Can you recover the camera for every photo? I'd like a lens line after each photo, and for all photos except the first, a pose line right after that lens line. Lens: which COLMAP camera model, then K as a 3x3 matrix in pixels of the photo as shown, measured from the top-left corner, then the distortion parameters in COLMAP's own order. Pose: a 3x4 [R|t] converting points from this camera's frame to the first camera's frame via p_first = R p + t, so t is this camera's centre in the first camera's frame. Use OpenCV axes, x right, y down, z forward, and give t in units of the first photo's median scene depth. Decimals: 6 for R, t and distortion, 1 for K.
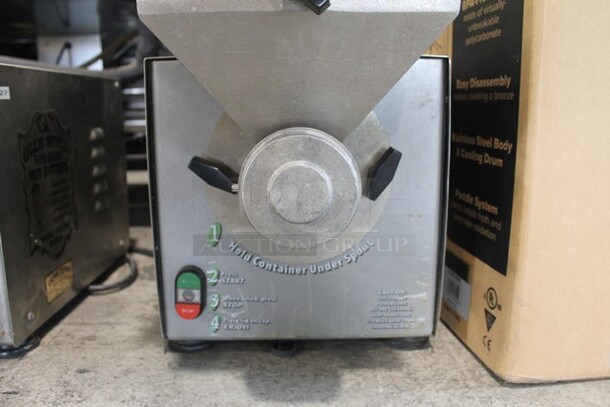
lens RADIAL K [[509.6, 0, 305.0], [0, 509.6, 203.5], [0, 0, 1]] dist [-0.183636, 0.147816]
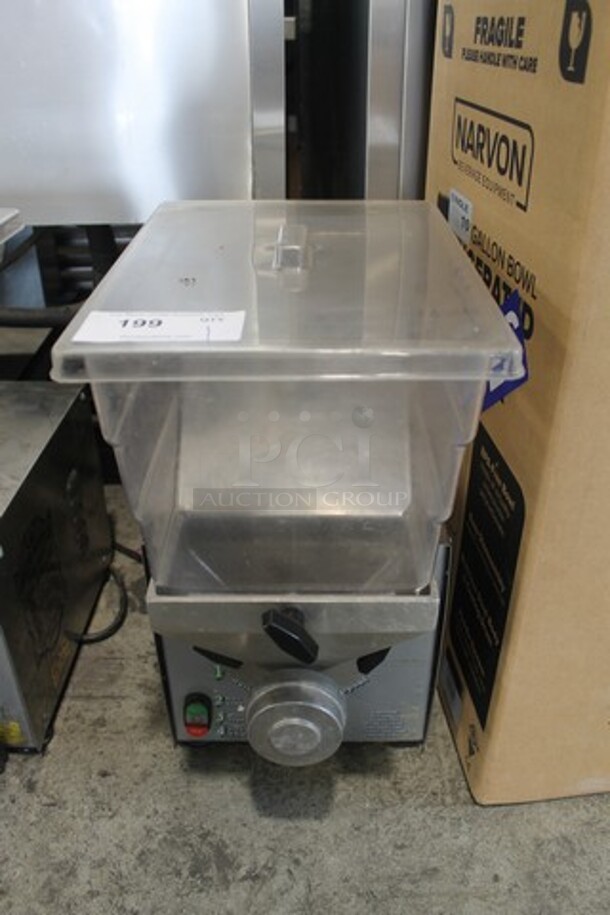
lens RADIAL K [[764.4, 0, 305.0], [0, 764.4, 457.5], [0, 0, 1]] dist [-0.183636, 0.147816]
pose [[0.999623, 0.011732, -0.024839, 0.037959], [-0.002832, 0.943416, 0.331601, -0.905566], [0.027324, -0.331405, 0.943093, -0.341483]]
